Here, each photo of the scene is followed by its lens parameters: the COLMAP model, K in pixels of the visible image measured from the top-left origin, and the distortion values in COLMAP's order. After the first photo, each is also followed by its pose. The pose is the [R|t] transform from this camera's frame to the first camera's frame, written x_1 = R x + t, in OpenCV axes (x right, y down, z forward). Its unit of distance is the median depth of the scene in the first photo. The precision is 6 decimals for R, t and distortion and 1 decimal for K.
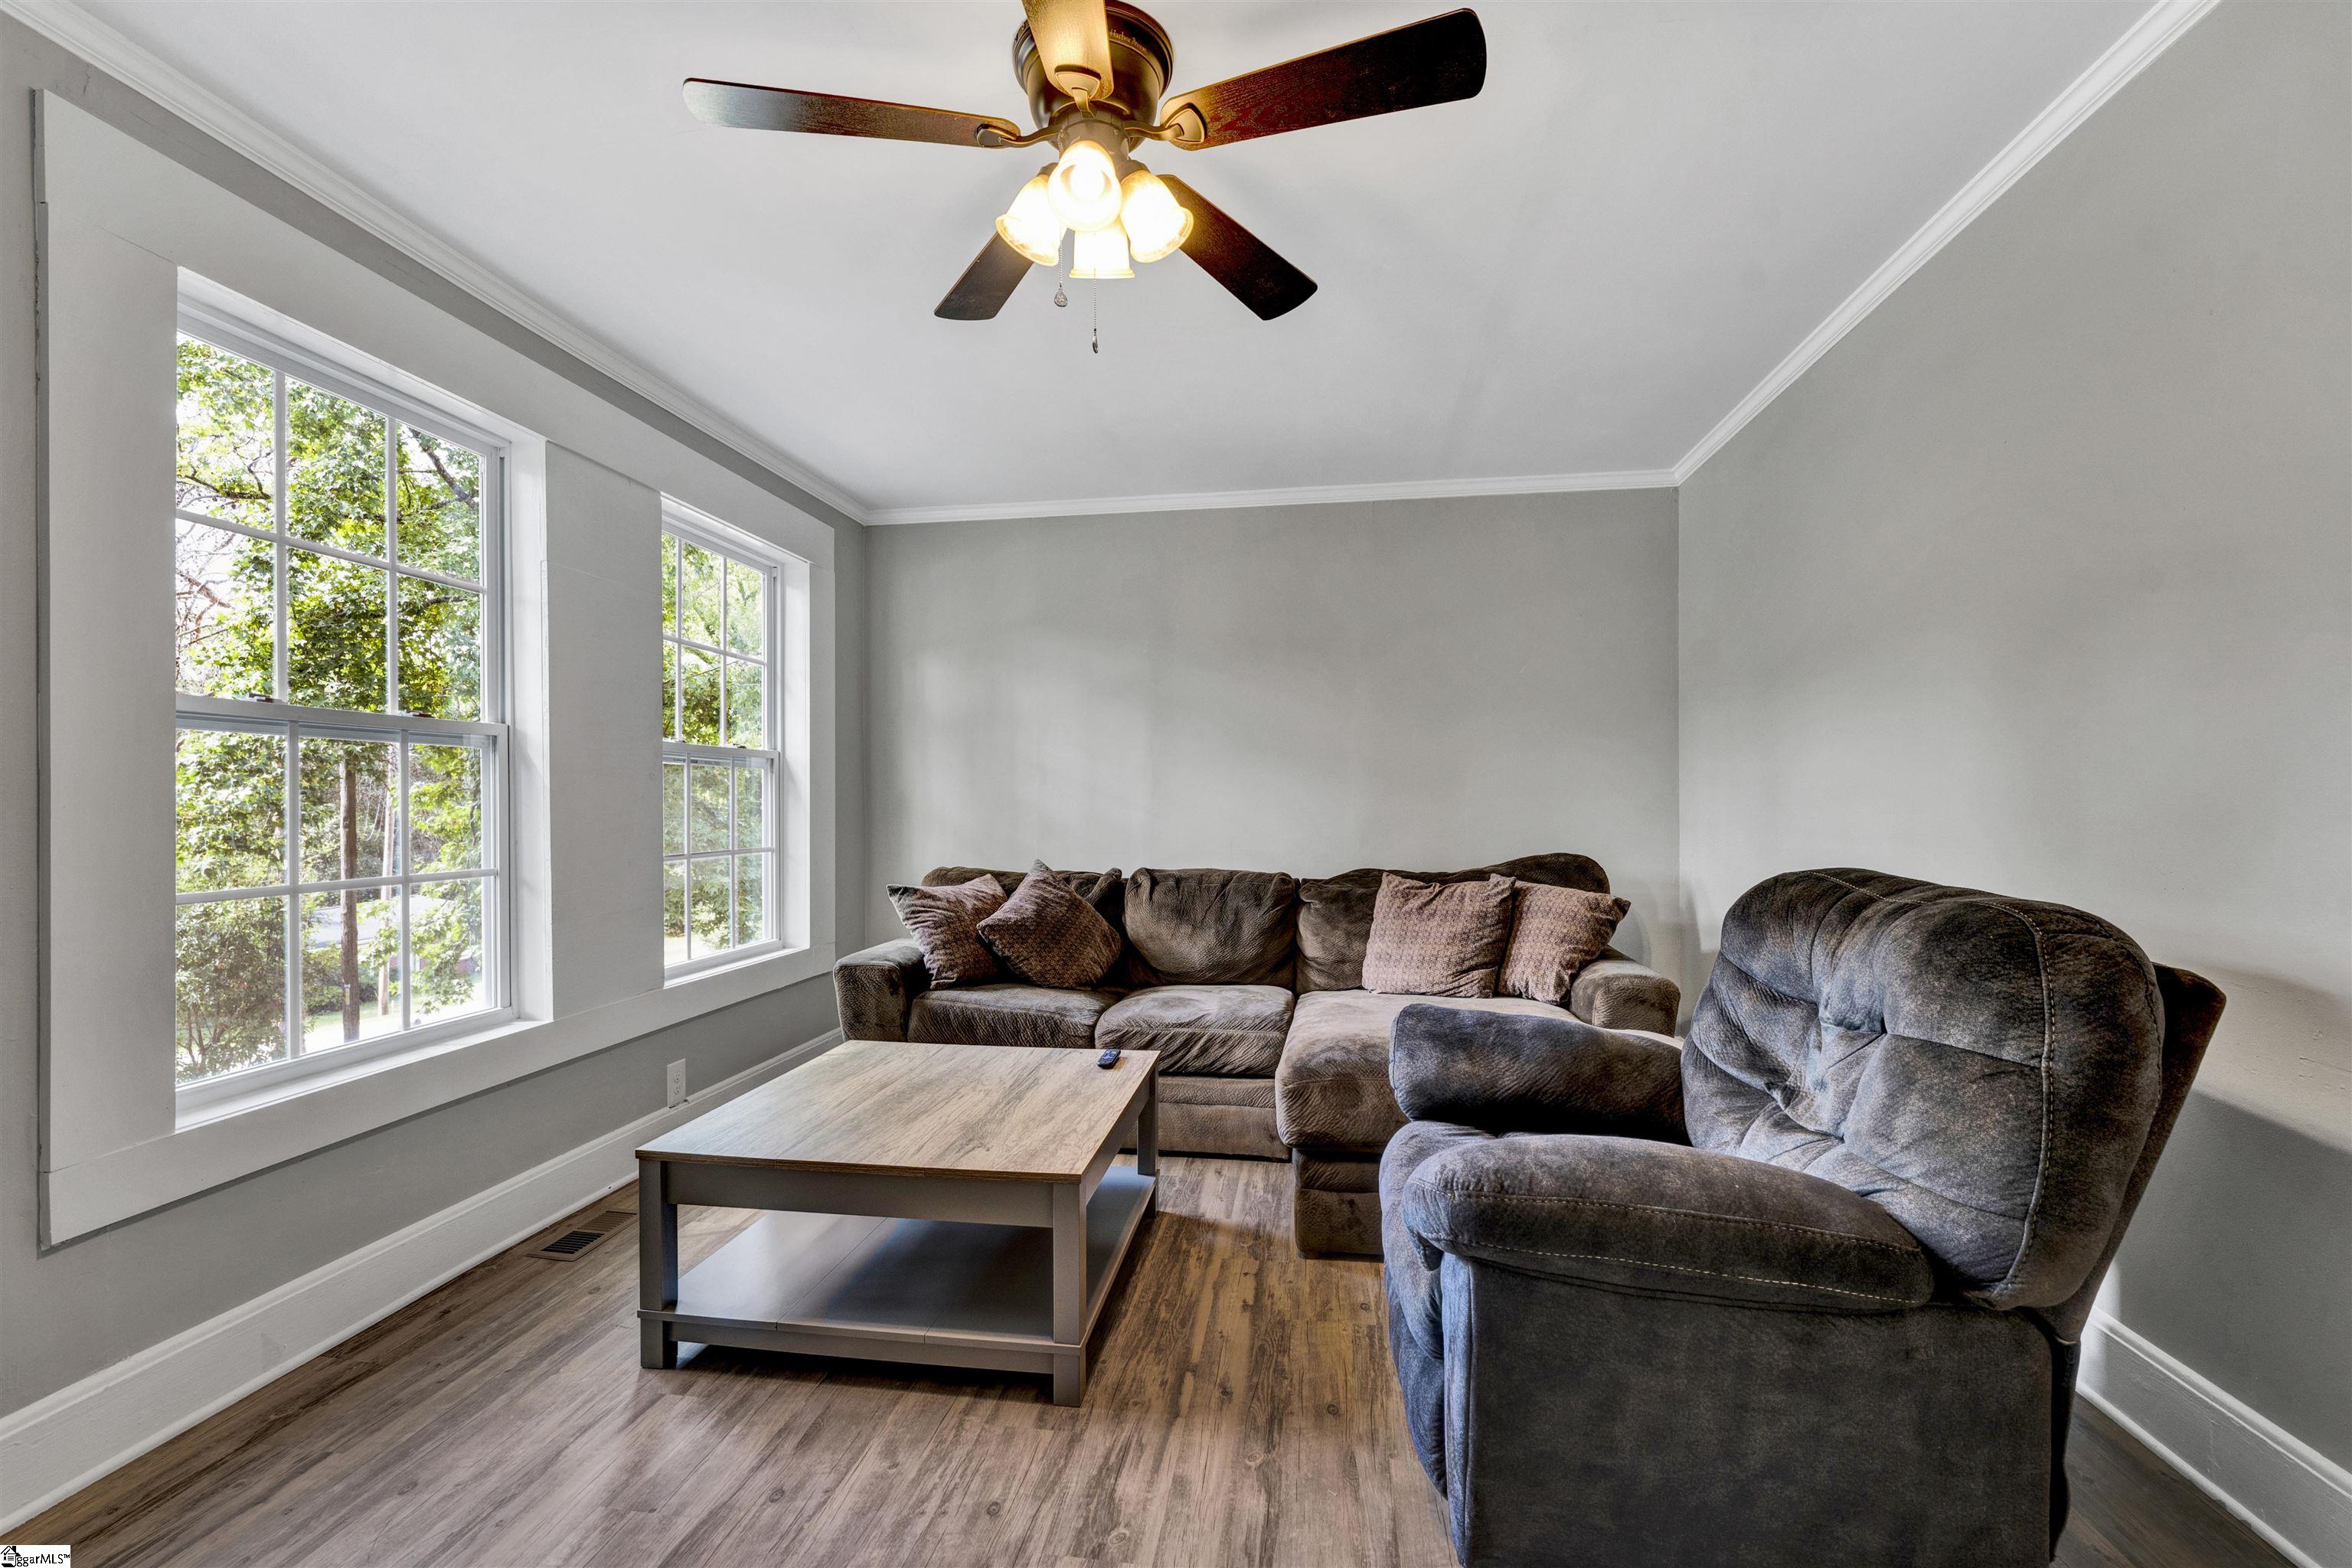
lens RADIAL K [[997.2, 0, 1150.4], [0, 997.2, 795.2], [0, 0, 1]] dist [-0.001629, -0.000112]
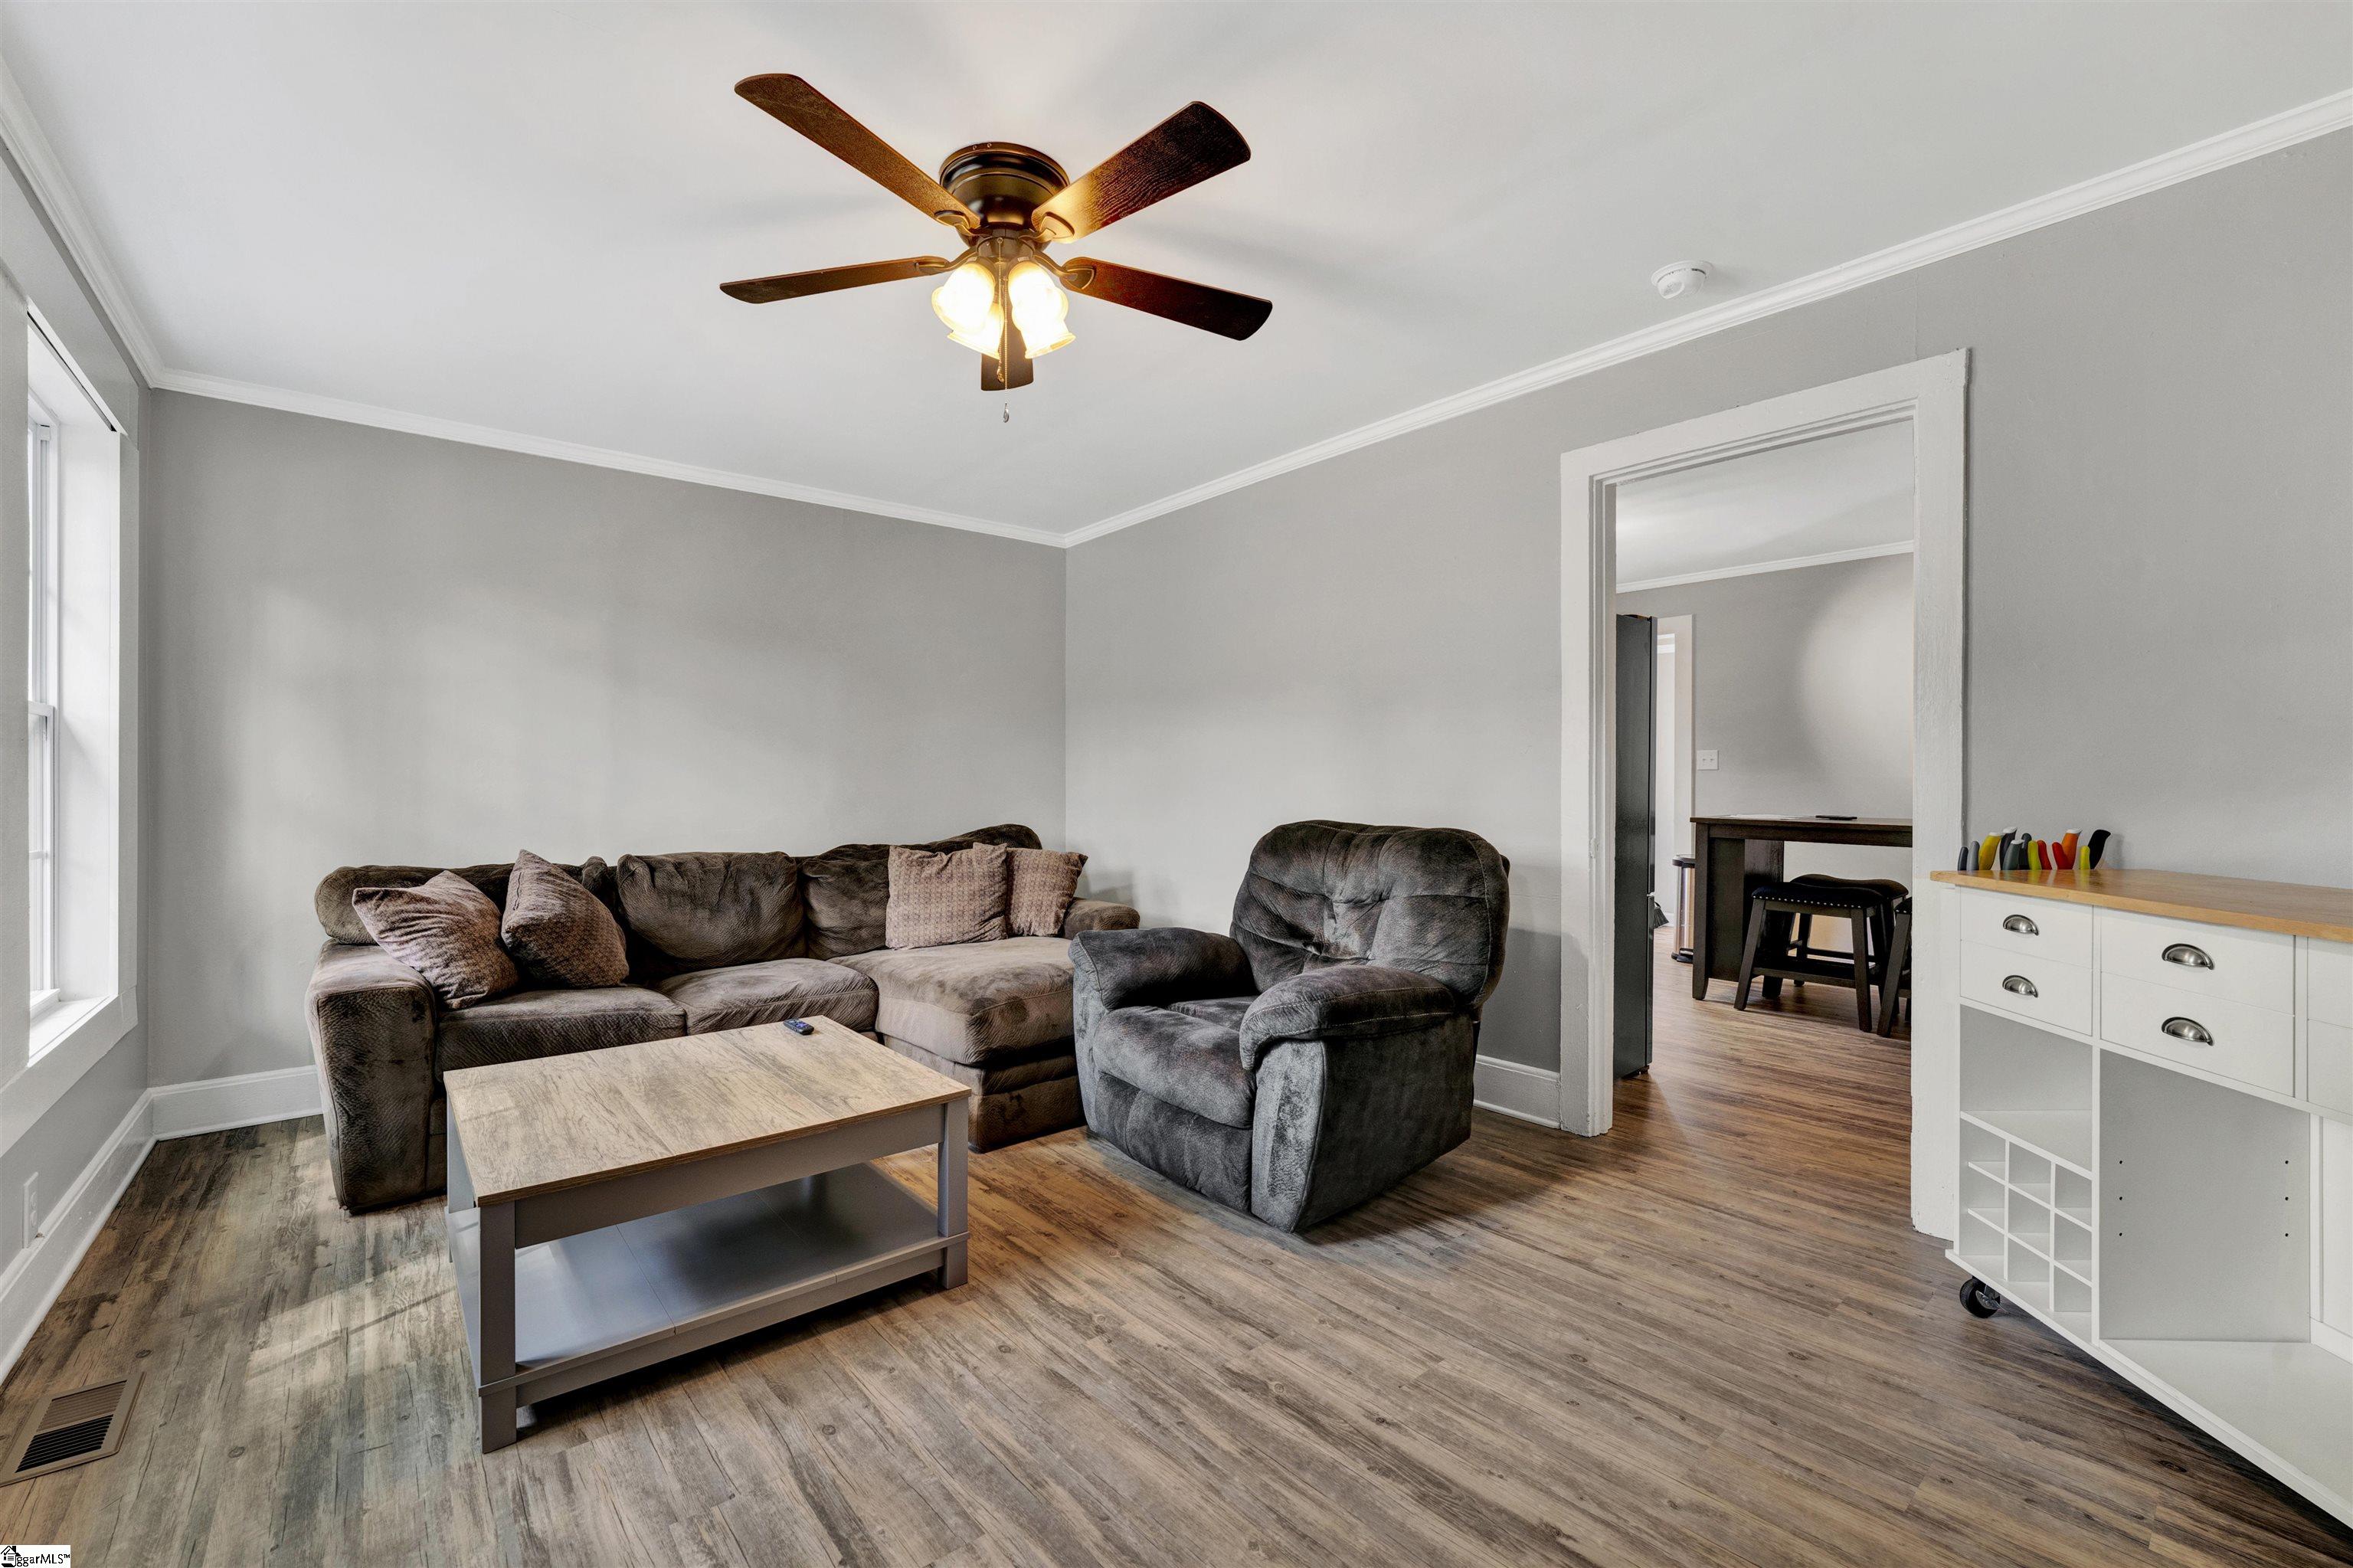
lens RADIAL K [[997.6, 0, 1150.9], [0, 997.6, 795.2], [0, 0, 1]] dist [-0.001629, -0.000112]
pose [[0.669349, -0.006606, 0.742919, -0.481380], [-0.002971, 0.999929, 0.011568, 0.006550], [-0.742942, -0.009951, 0.669282, 0.021202]]
